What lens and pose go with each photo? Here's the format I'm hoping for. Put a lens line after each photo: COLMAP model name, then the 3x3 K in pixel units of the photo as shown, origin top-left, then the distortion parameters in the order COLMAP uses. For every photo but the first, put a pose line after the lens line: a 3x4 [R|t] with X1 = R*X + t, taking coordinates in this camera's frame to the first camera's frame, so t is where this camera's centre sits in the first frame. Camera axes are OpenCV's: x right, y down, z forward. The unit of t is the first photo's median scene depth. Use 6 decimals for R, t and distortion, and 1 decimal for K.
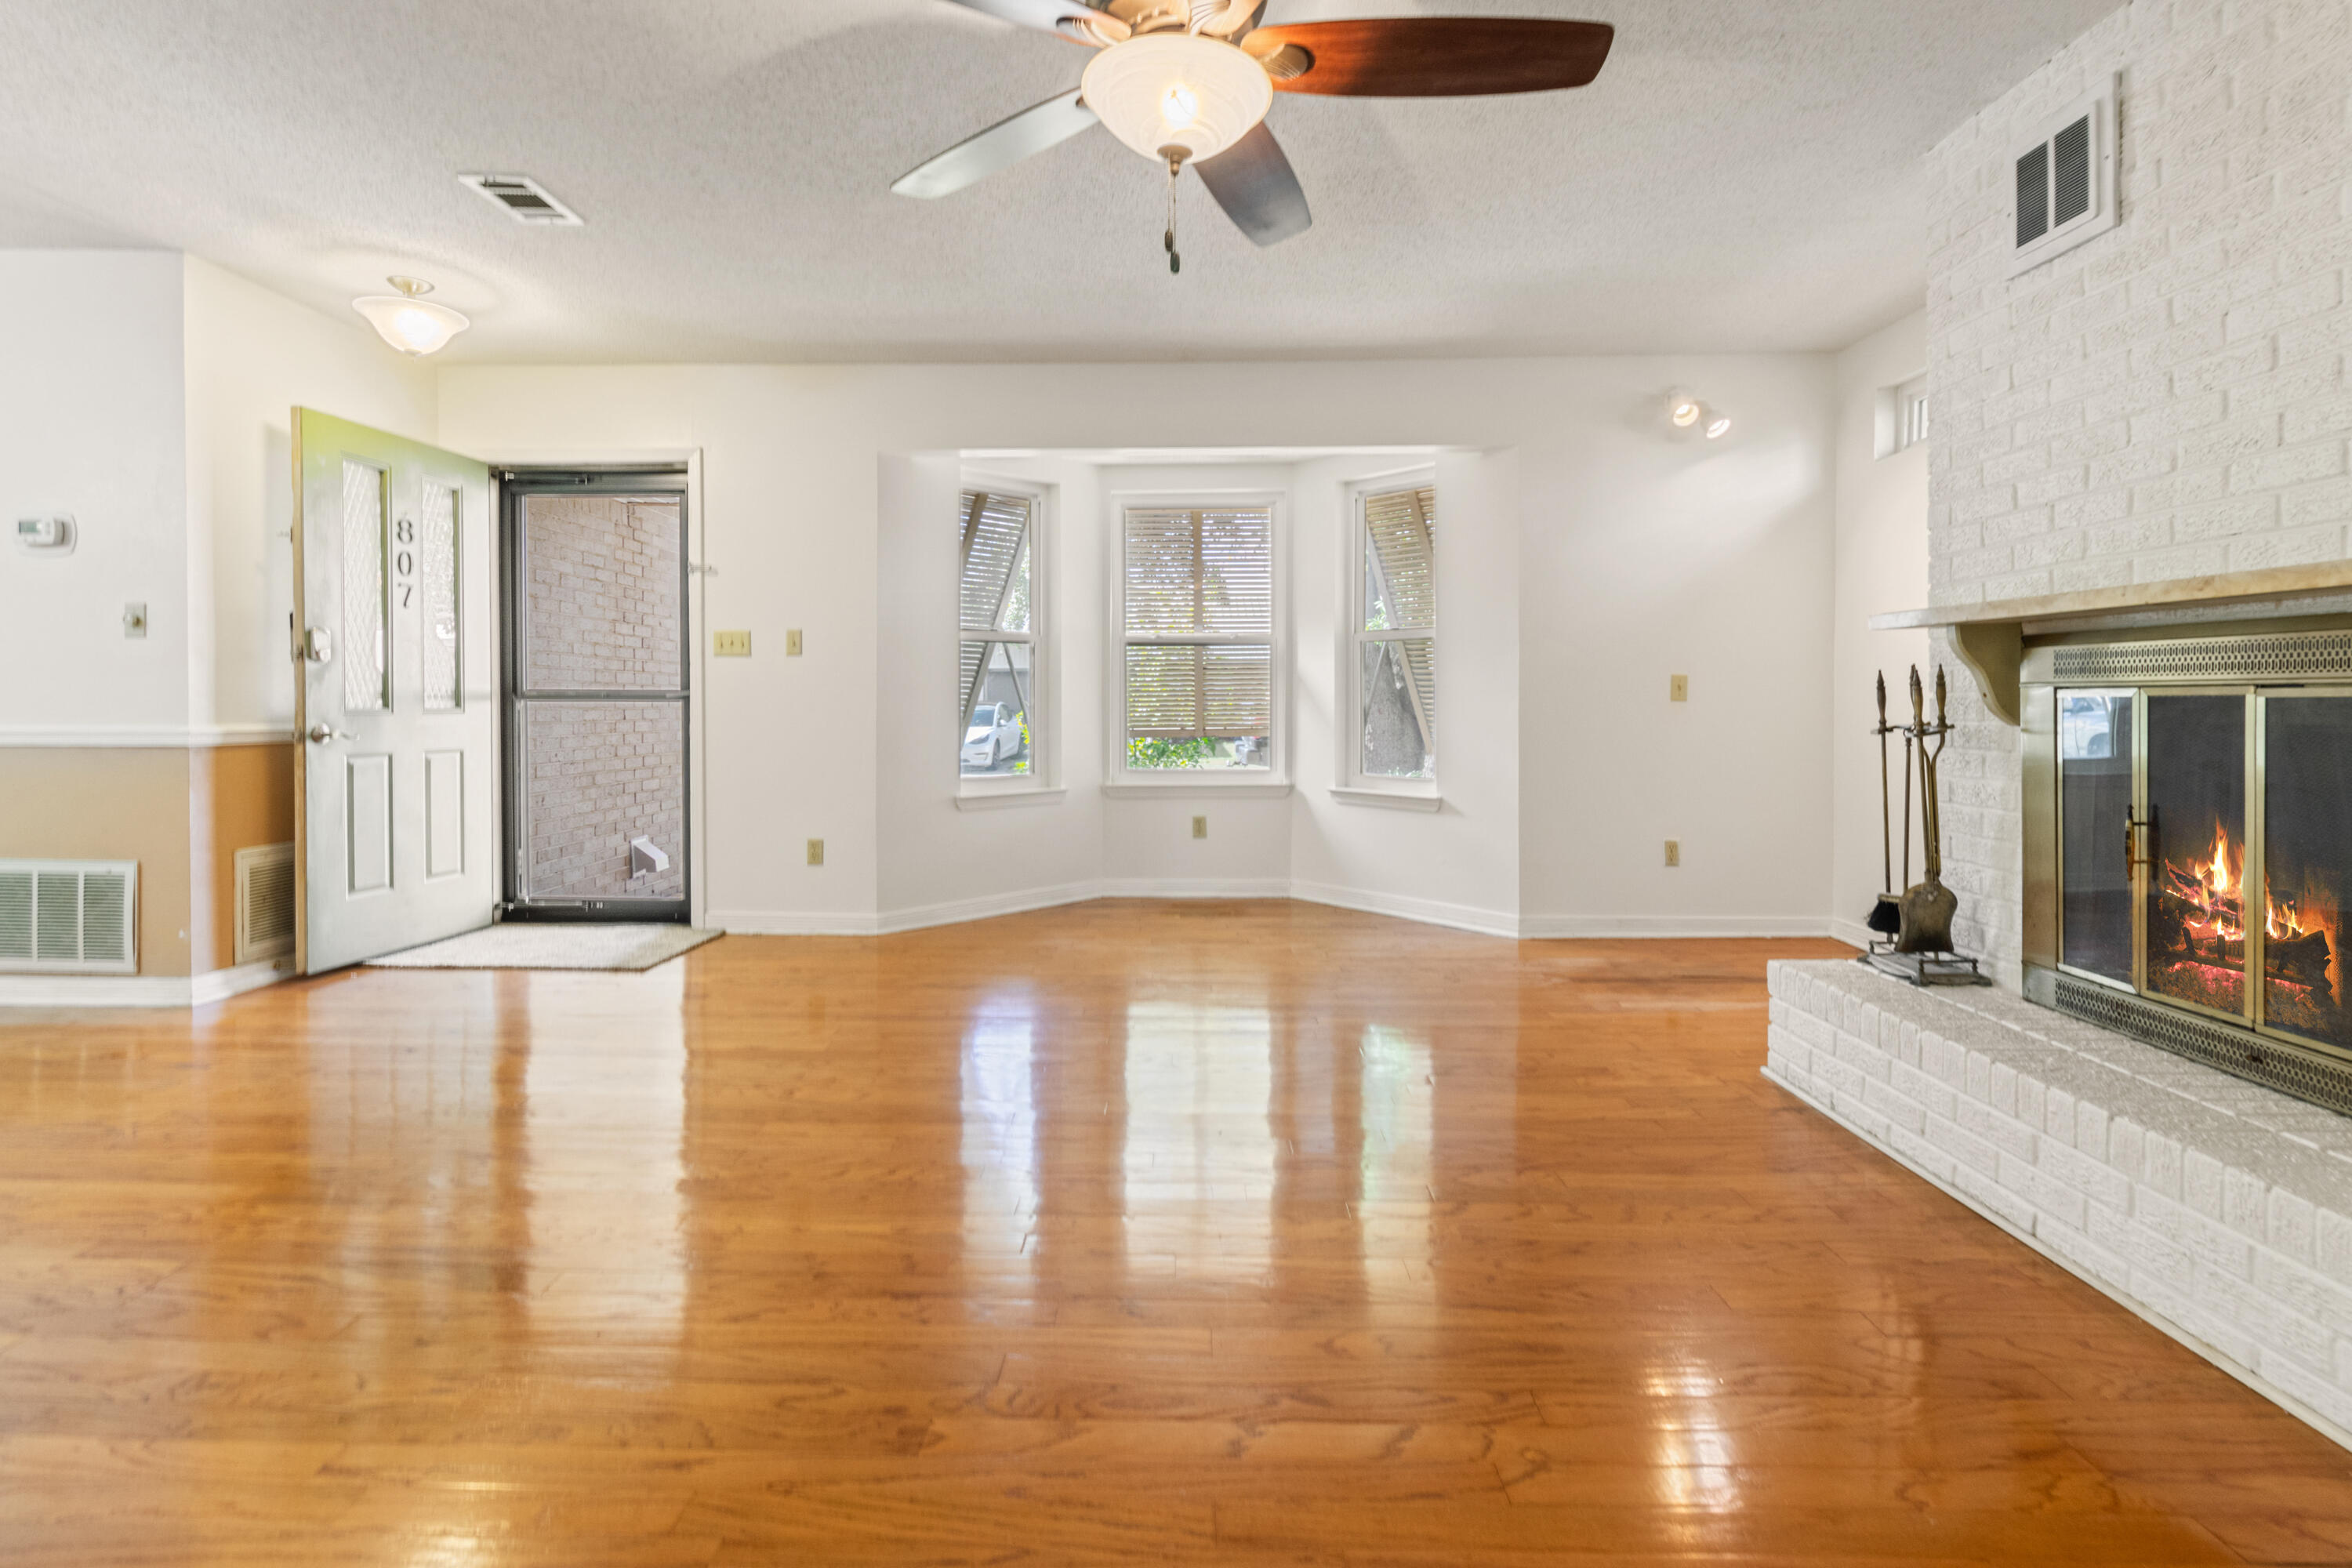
lens RADIAL K [[1109.6, 0, 1135.4], [0, 1109.6, 706.5], [0, 0, 1]] dist [0.002121, 0.000167]
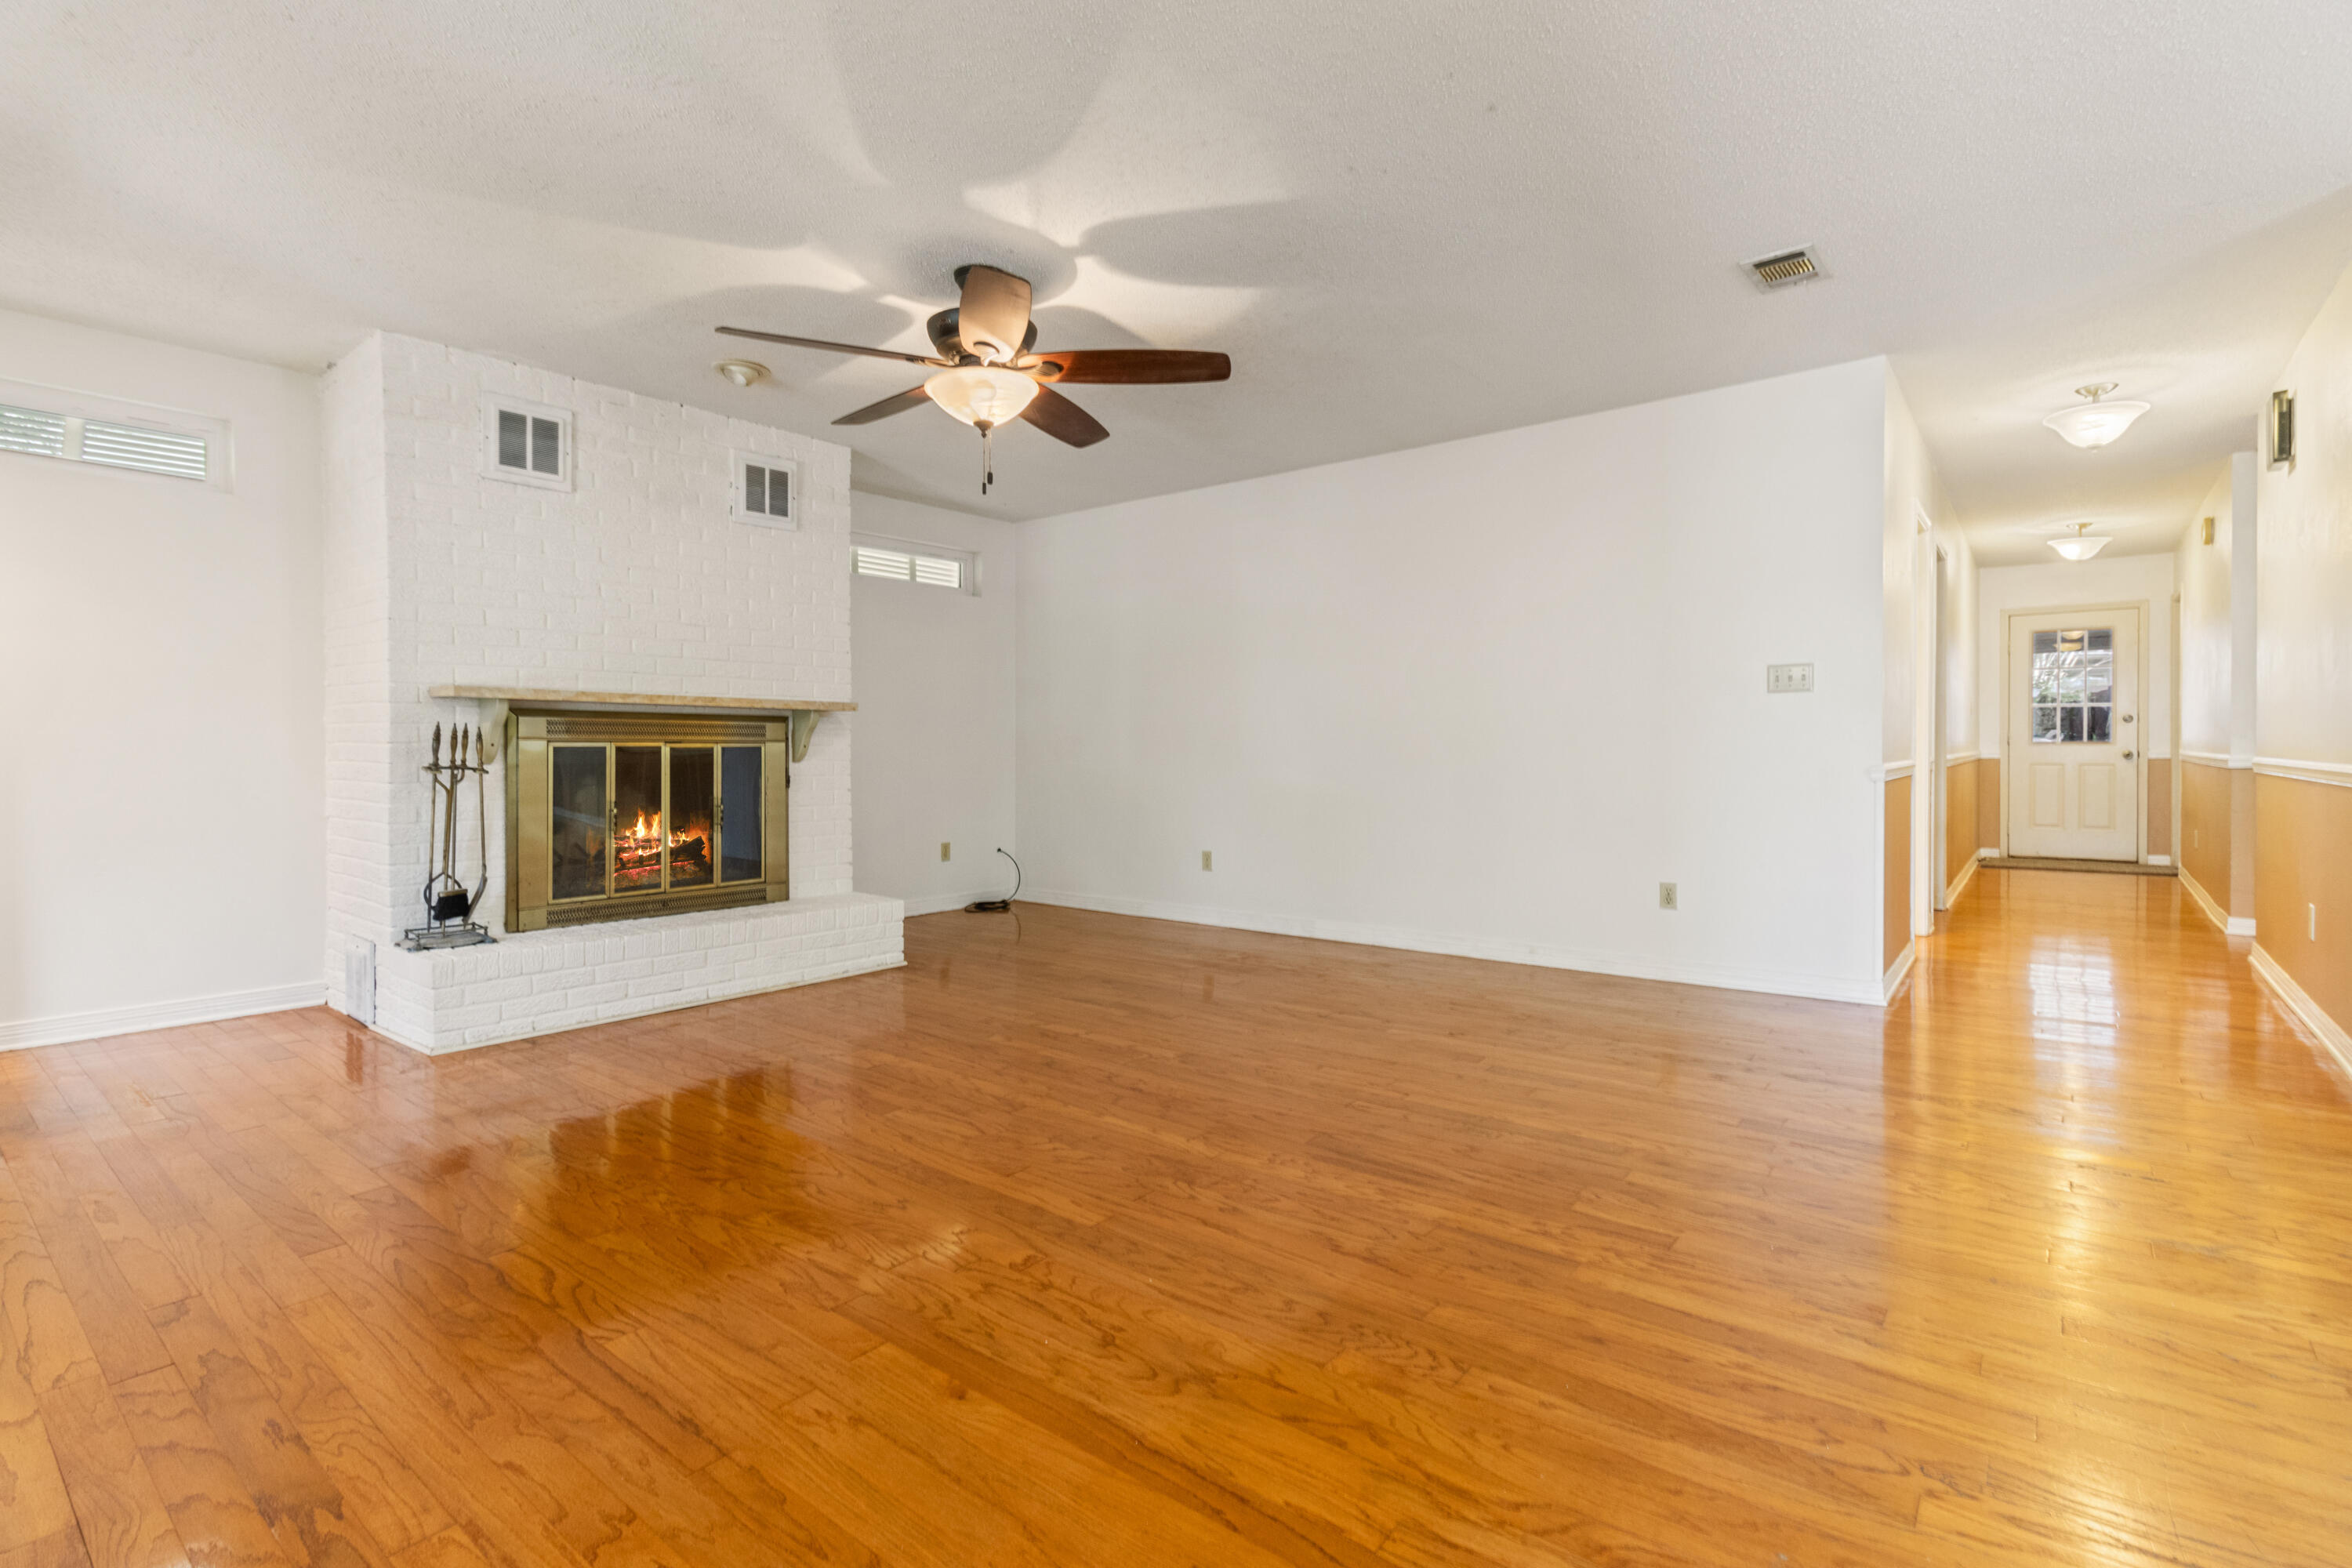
lens RADIAL K [[1109.6, 0, 1175.1], [0, 1109.6, 760.8], [0, 0, 1]] dist [0.002121, 0.000167]
pose [[-0.798907, -0.007052, 0.601413, -0.971288], [0.003704, 0.999855, 0.016644, -0.010333], [-0.601443, 0.015525, -0.798765, 1.748826]]
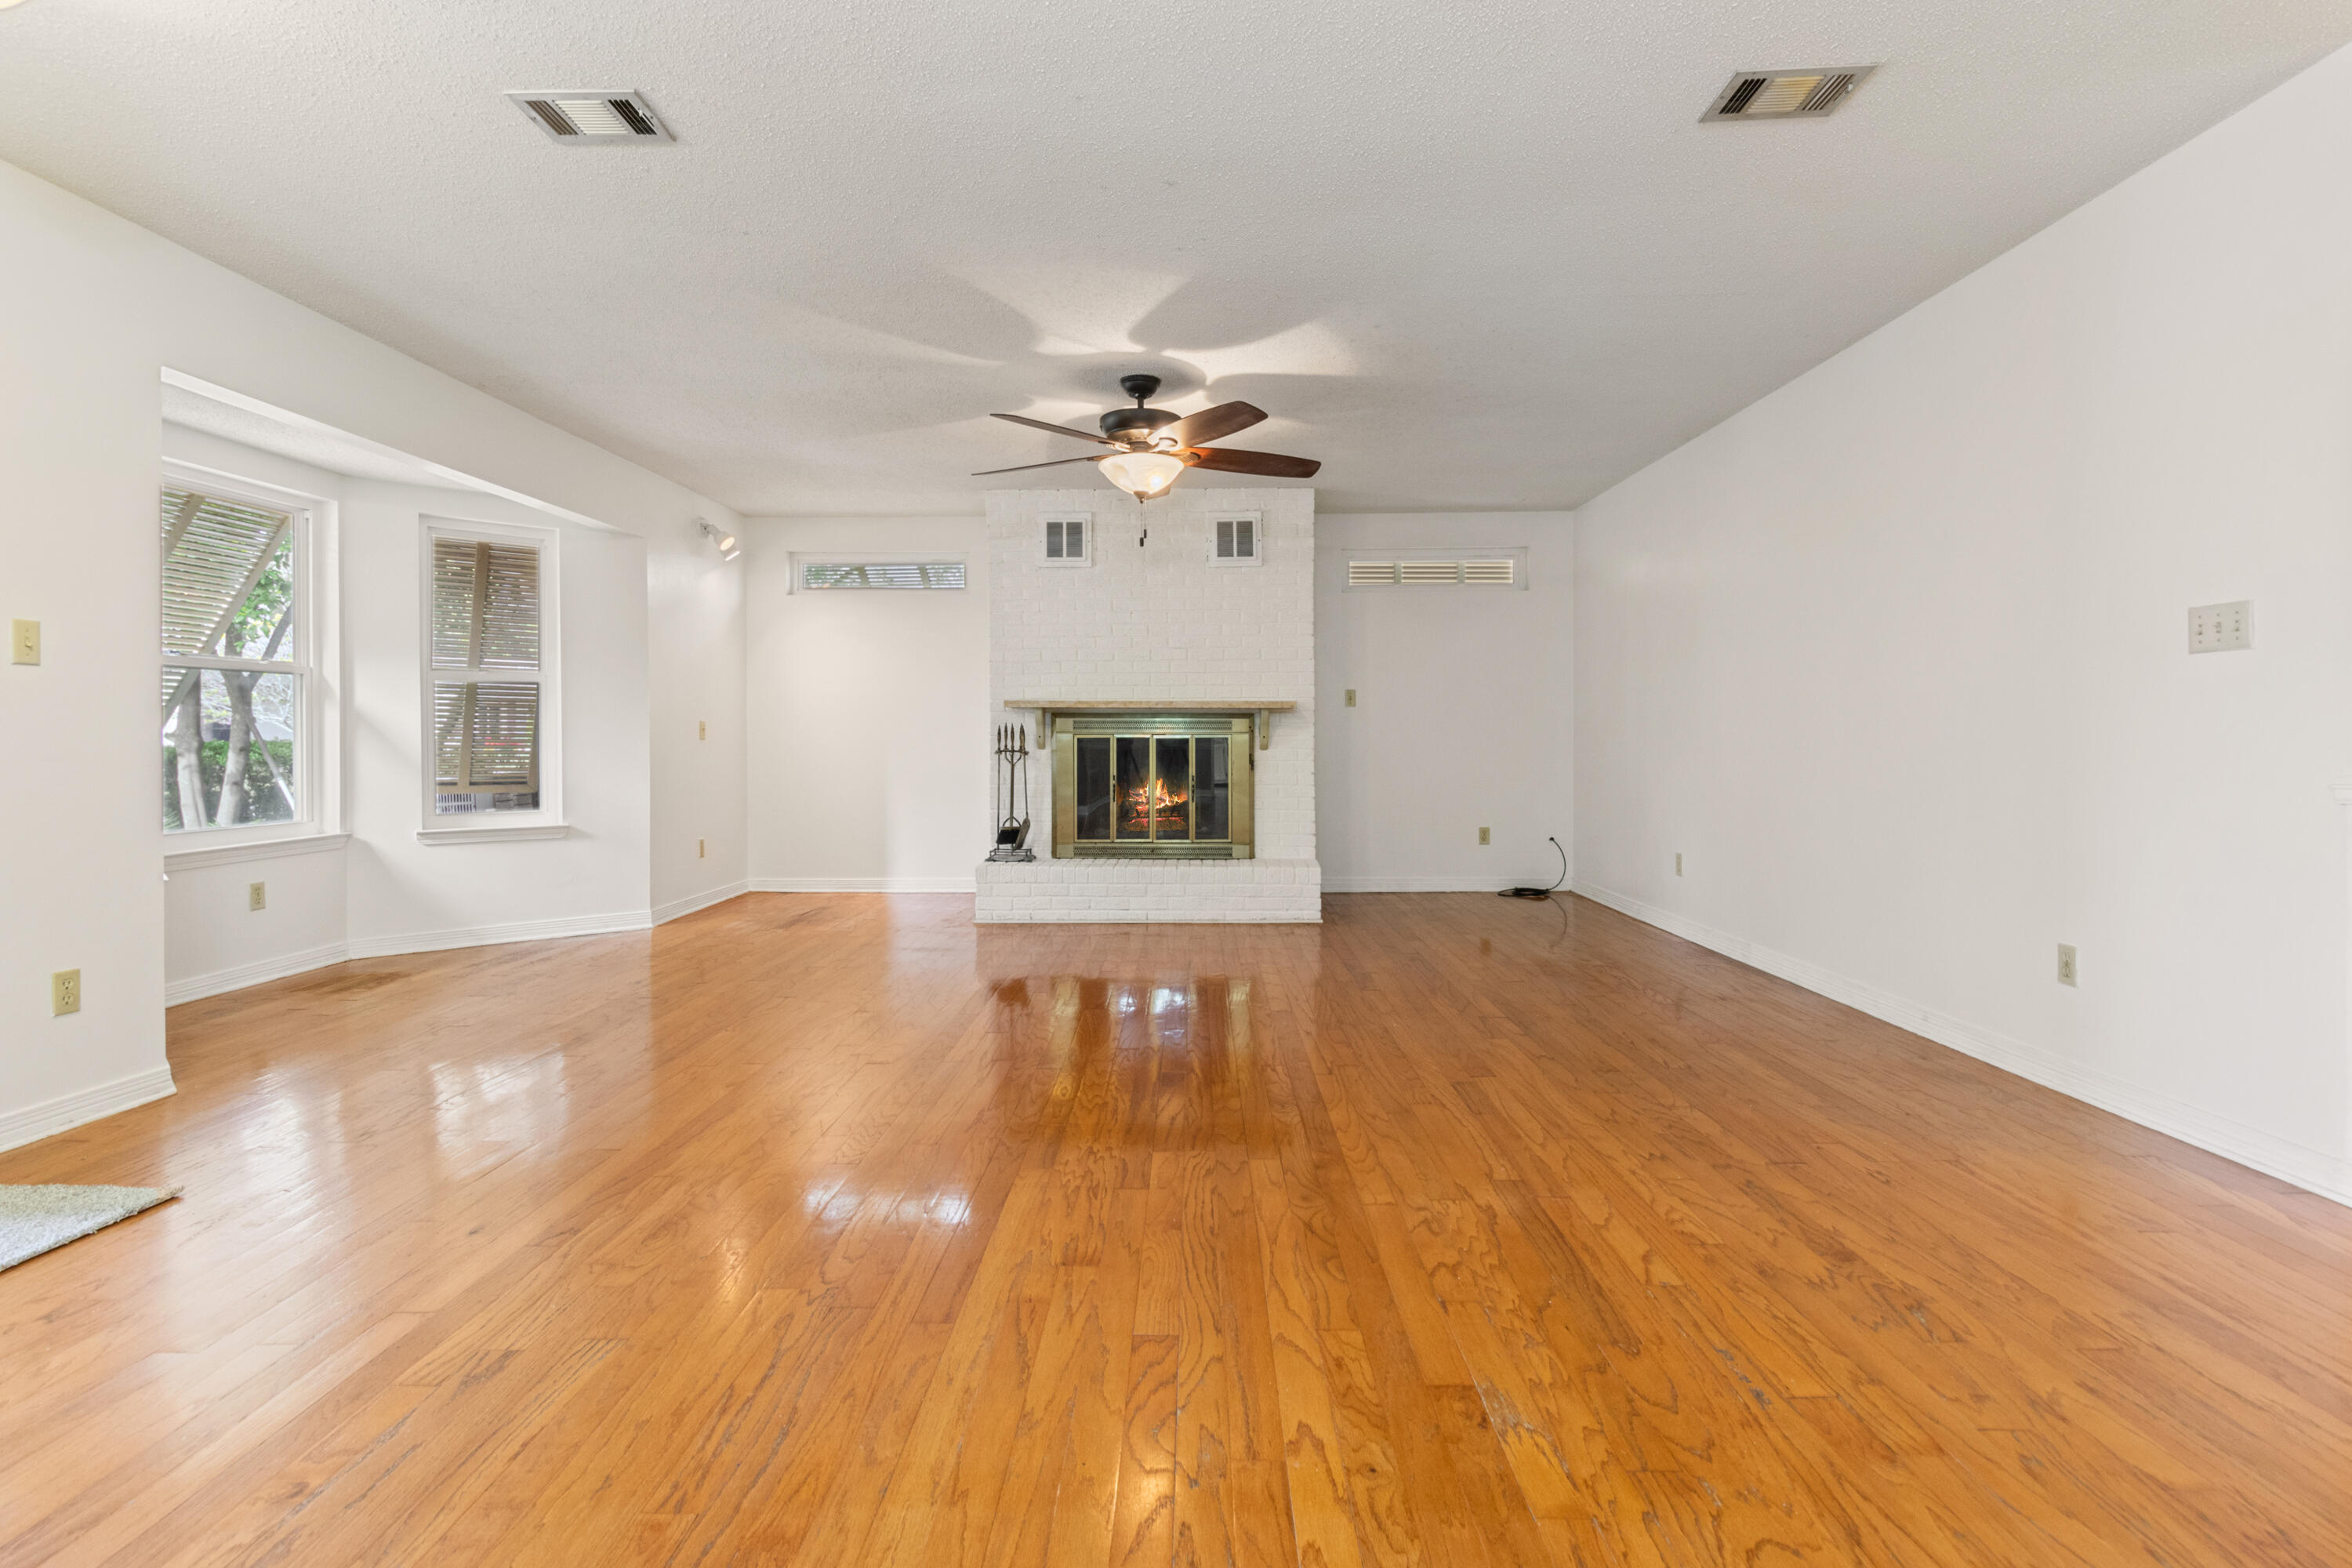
lens RADIAL K [[1109.6, 0, 1151.9], [0, 1109.6, 739.7], [0, 0, 1]] dist [0.002121, 0.000167]
pose [[0.007627, -0.004755, 0.999960, -1.749971], [0.007520, 0.999961, 0.004698, -0.013145], [-0.999943, 0.007483, 0.007663, 0.772492]]
